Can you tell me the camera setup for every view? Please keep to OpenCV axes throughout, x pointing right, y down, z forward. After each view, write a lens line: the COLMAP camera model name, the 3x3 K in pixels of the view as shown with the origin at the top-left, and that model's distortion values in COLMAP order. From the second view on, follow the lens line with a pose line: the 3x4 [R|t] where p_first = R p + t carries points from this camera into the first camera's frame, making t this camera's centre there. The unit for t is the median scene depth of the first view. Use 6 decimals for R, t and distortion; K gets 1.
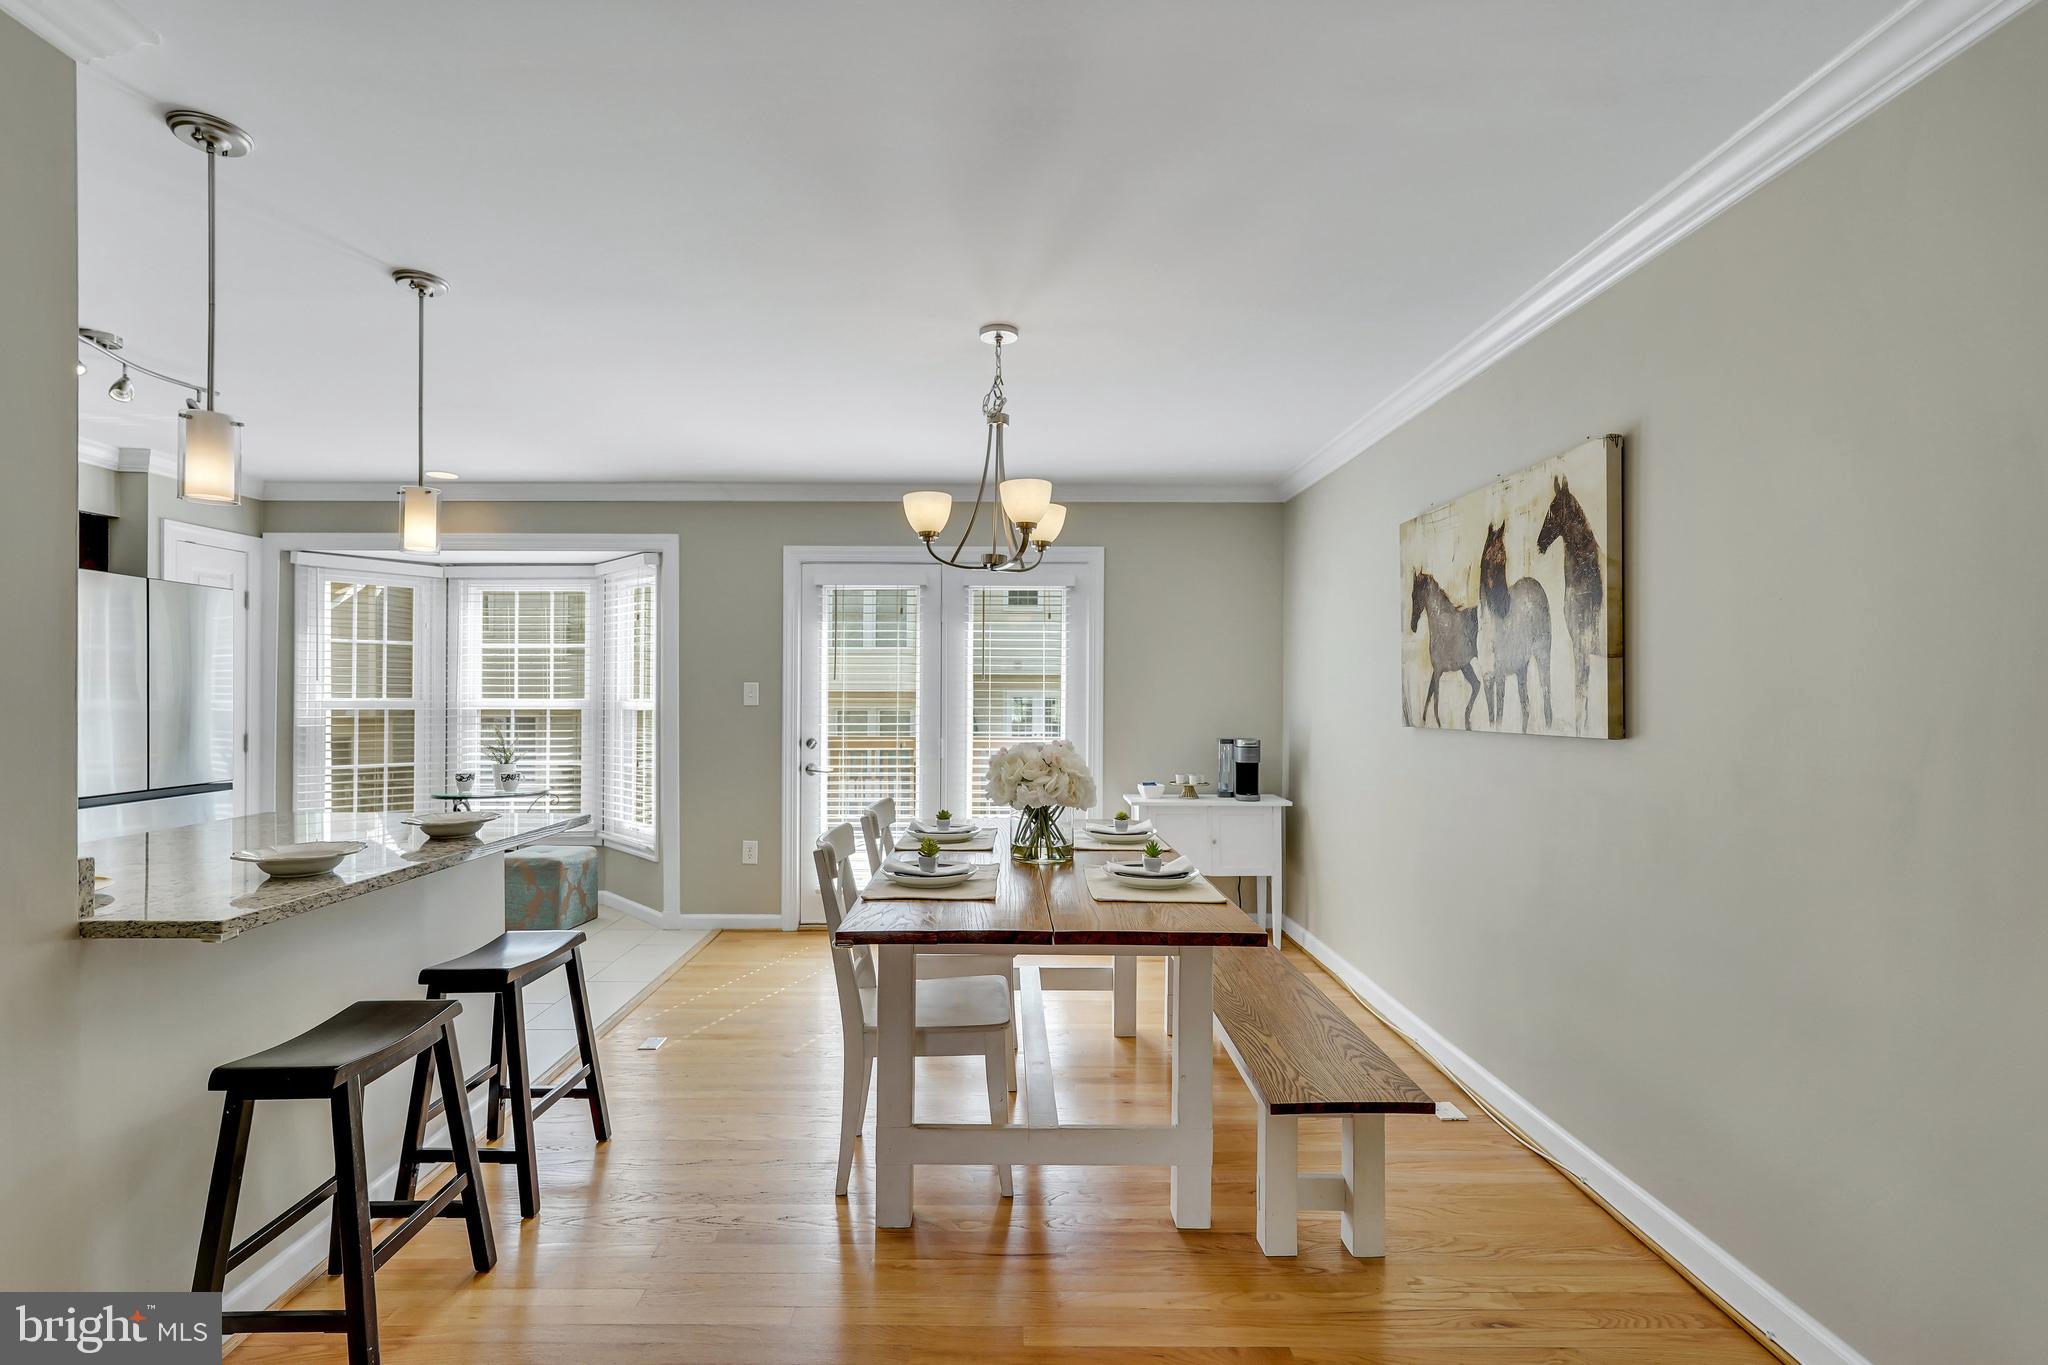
lens RADIAL K [[936.6, 0, 1021.6], [0, 936.6, 685.4], [0, 0, 1]] dist [-0.010819, 0.001684]
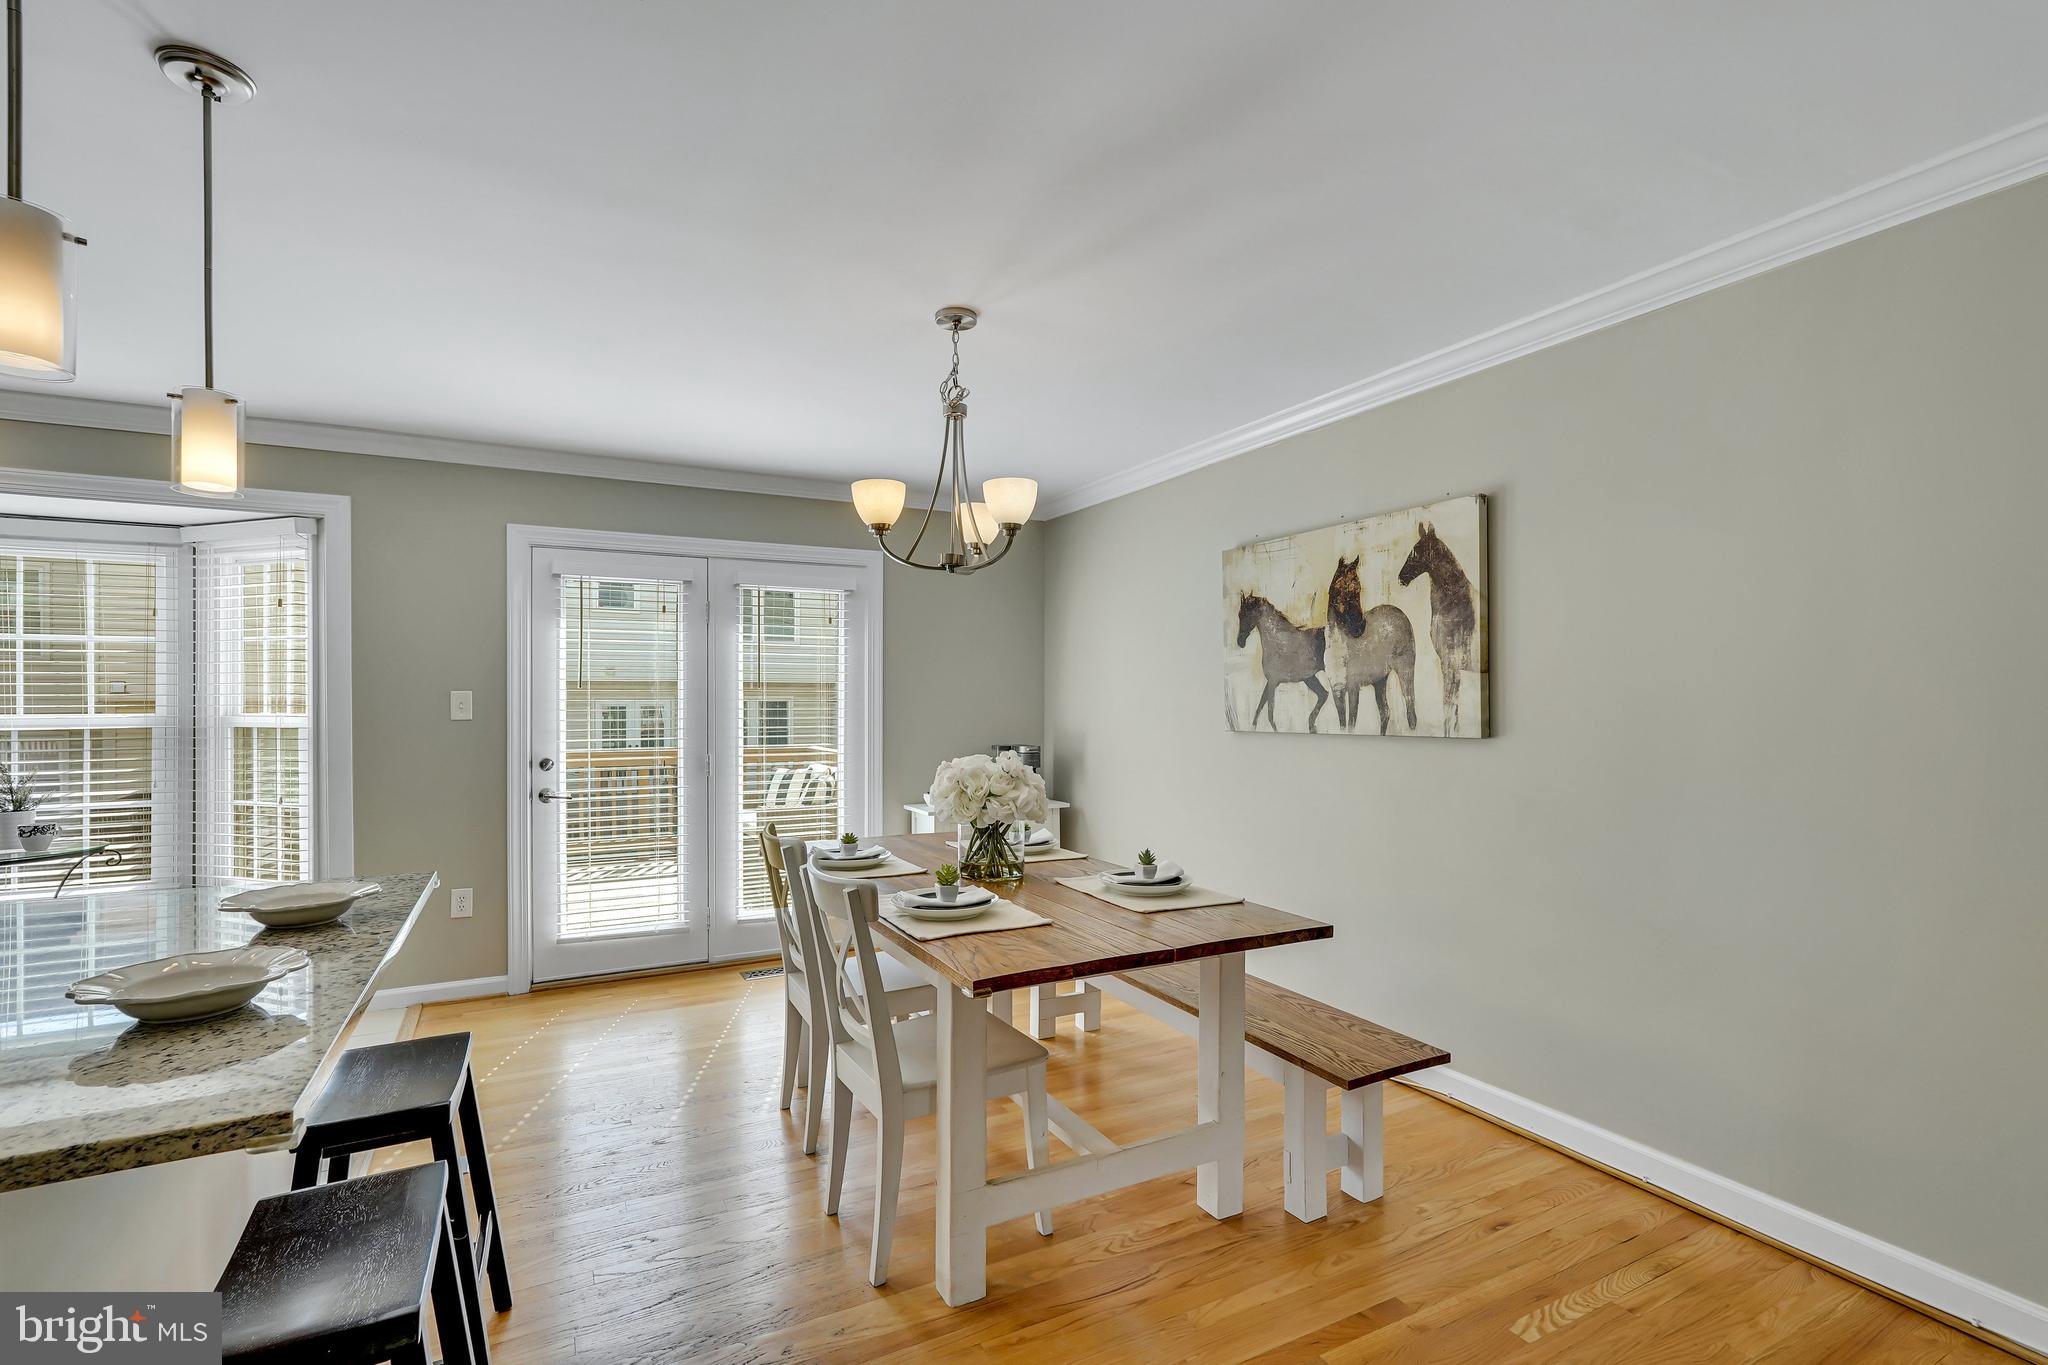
lens RADIAL K [[913.3, 0, 1026.6], [0, 913.3, 699.4], [0, 0, 1]] dist [-0.012508, 0.006636]
pose [[0.891375, -0.003479, 0.453253, -0.223198], [0.000205, 0.999974, 0.007272, -0.001697], [-0.453266, -0.006389, 0.891352, 0.092407]]
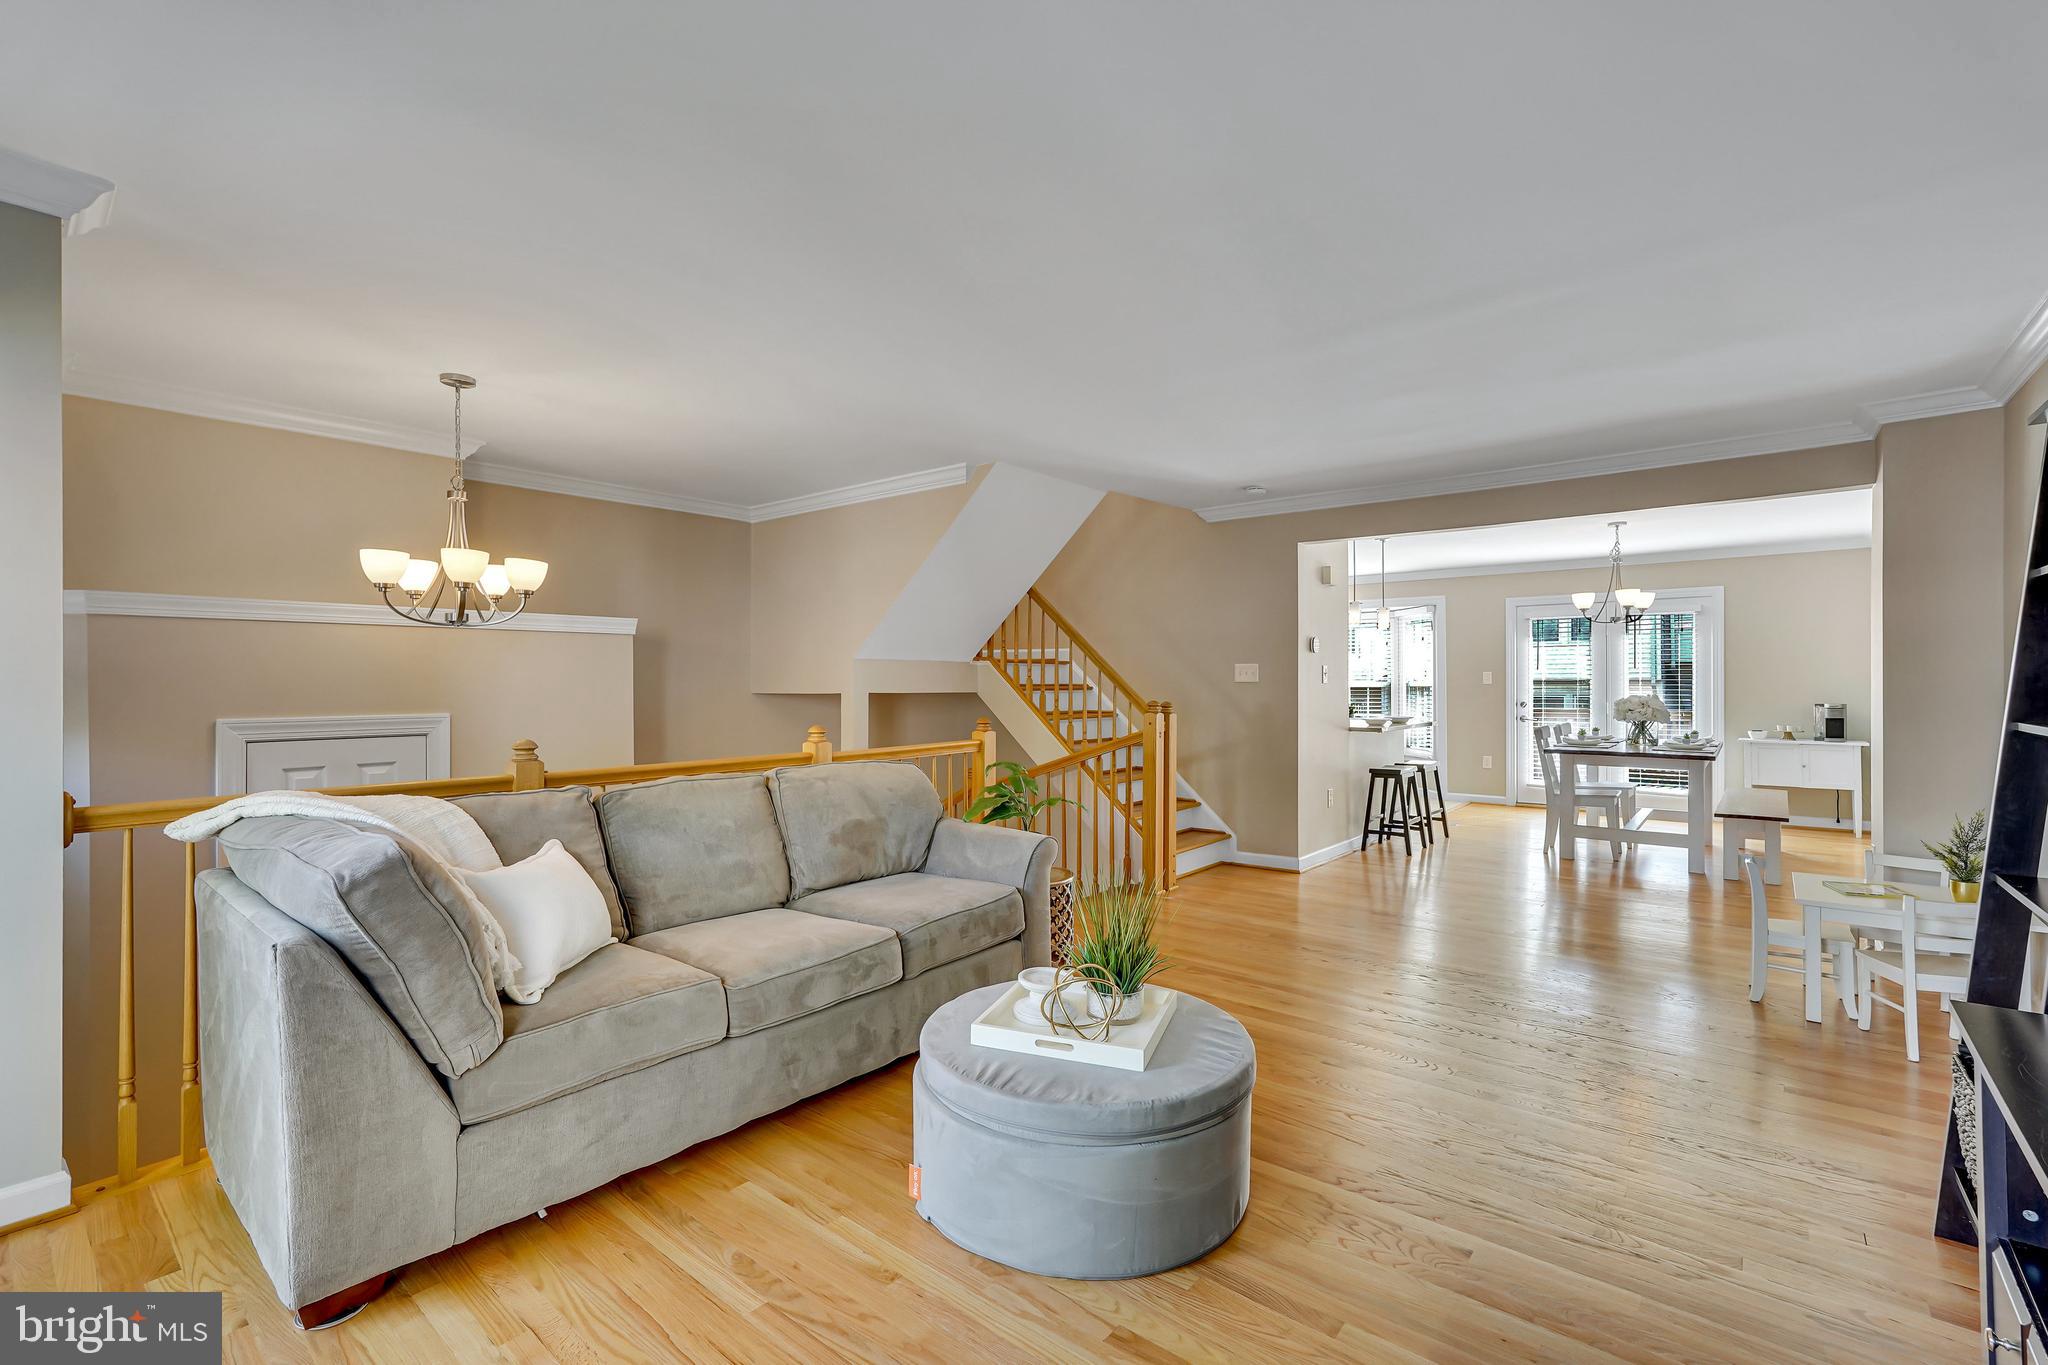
lens RADIAL K [[913.3, 0, 1009.3], [0, 913.3, 680.8], [0, 0, 1]] dist [-0.012508, 0.006636]
pose [[0.756765, -0.006460, -0.653655, 0.190396], [0.007628, 0.999970, -0.001051, 0.009987], [0.653642, -0.004191, 0.756792, -1.070027]]
